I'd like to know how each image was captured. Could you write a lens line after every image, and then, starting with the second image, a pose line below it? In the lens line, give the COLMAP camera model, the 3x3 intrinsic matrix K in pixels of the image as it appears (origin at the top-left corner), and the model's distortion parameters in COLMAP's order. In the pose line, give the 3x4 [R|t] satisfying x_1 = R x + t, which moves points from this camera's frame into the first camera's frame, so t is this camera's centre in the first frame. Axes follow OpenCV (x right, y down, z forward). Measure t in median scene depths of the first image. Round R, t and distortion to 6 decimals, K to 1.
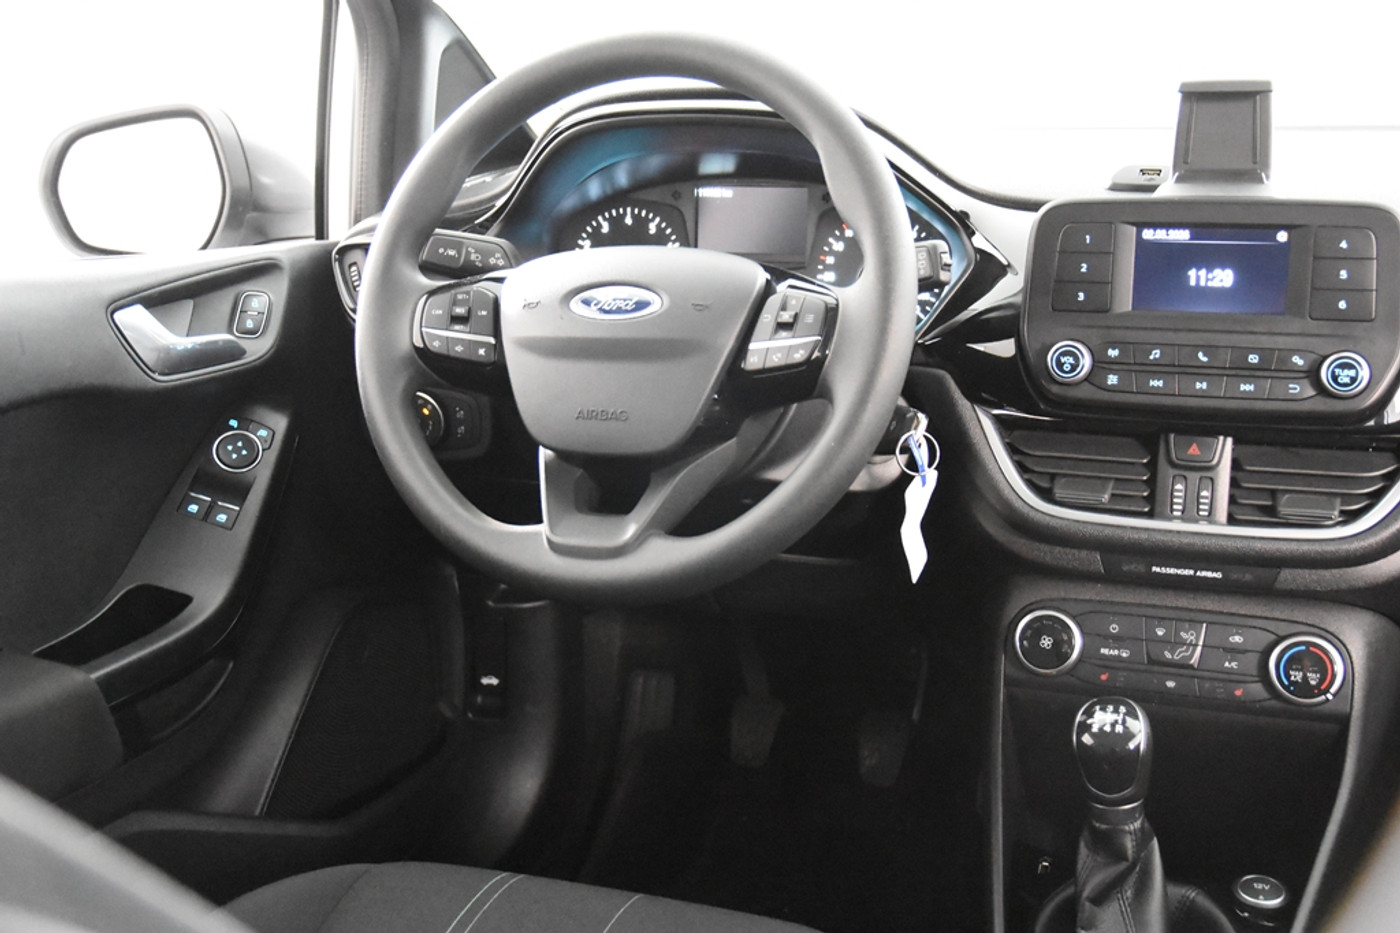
lens RADIAL K [[1608.2, 0, 700.0], [0, 1608.2, 466.5], [0, 0, 1]] dist [0.011816, 0.060196]
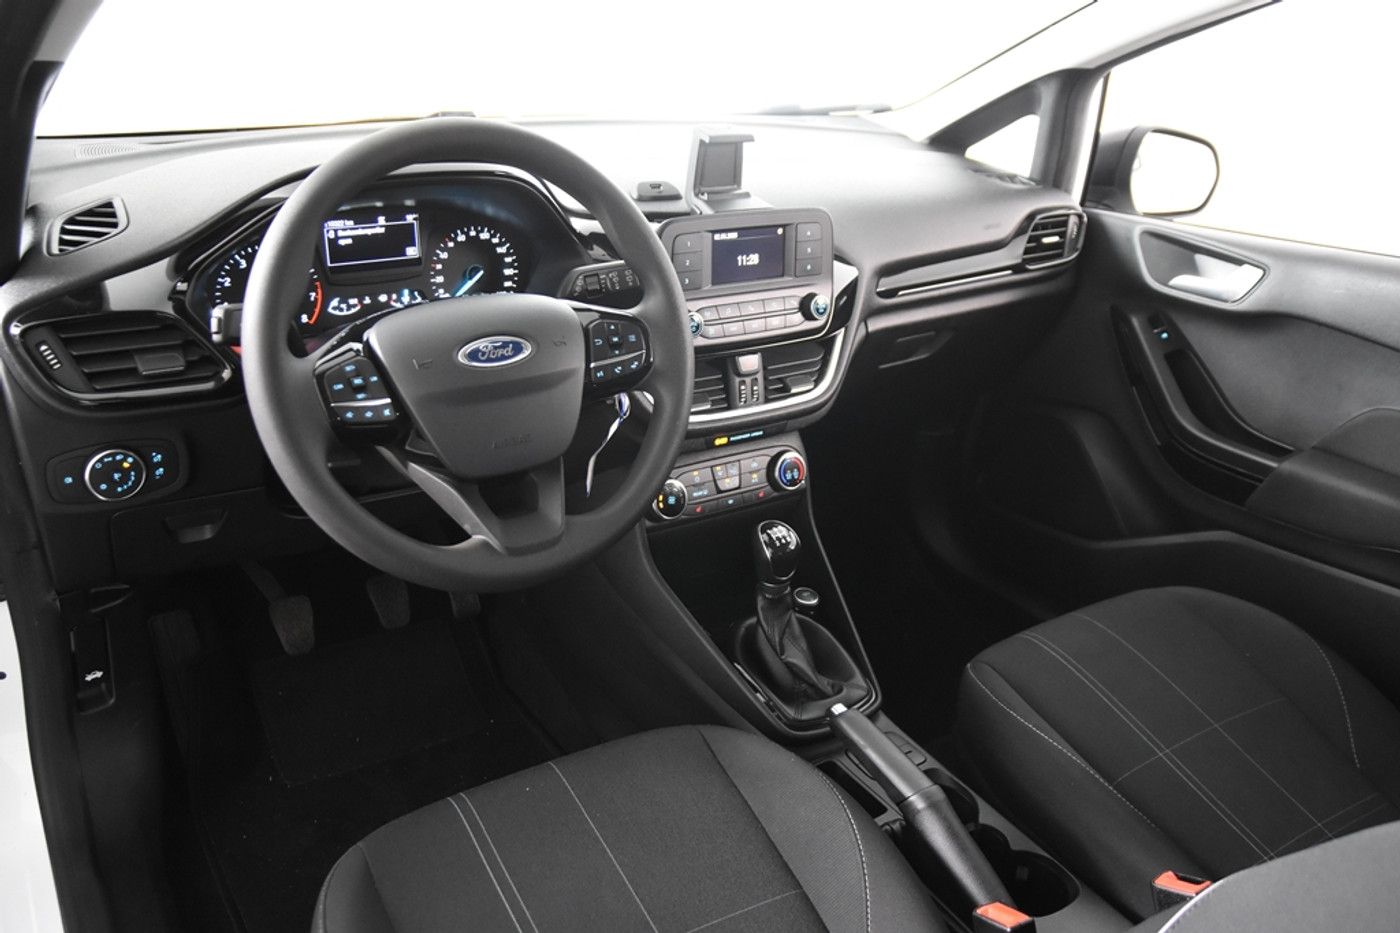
lens RADIAL K [[1151.8, 0, 700.0], [0, 1151.8, 466.5], [0, 0, 1]] dist [-0.070473, 0.001627]
pose [[0.585709, -0.283615, 0.759281, -0.642307], [0.133786, 0.957760, 0.254551, -0.214377], [-0.799404, -0.047512, 0.598913, 0.322178]]
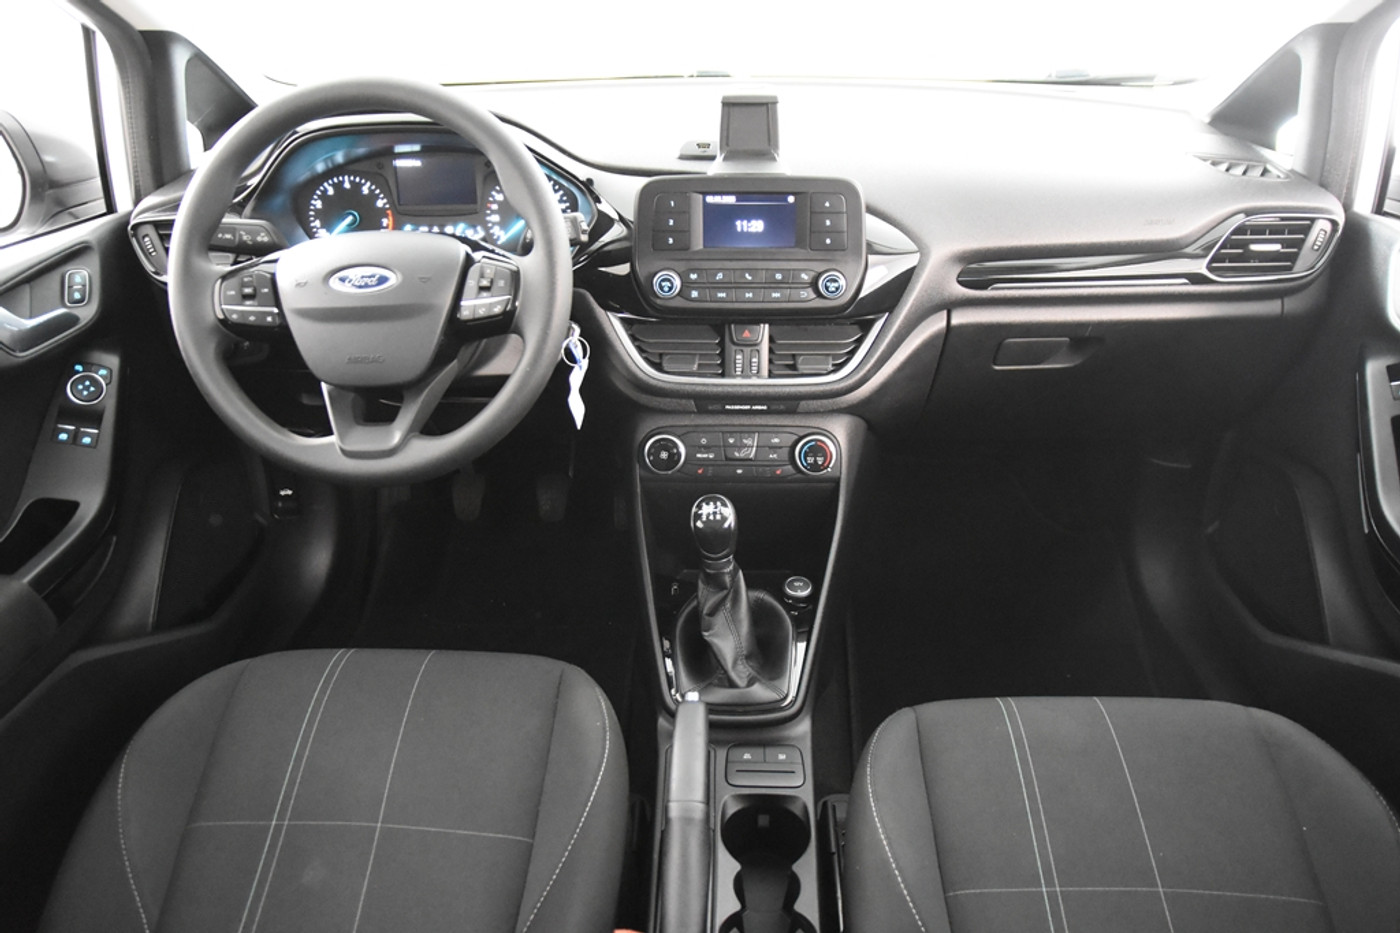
lens RADIAL K [[1064.1, 0, 700.0], [0, 1064.1, 466.5], [0, 0, 1]] dist [-0.138424, 0.126234]
pose [[0.949812, -0.142069, 0.278699, -0.049374], [0.072685, 0.966768, 0.245106, -0.142945], [-0.304259, -0.212547, 0.928574, 0.005982]]
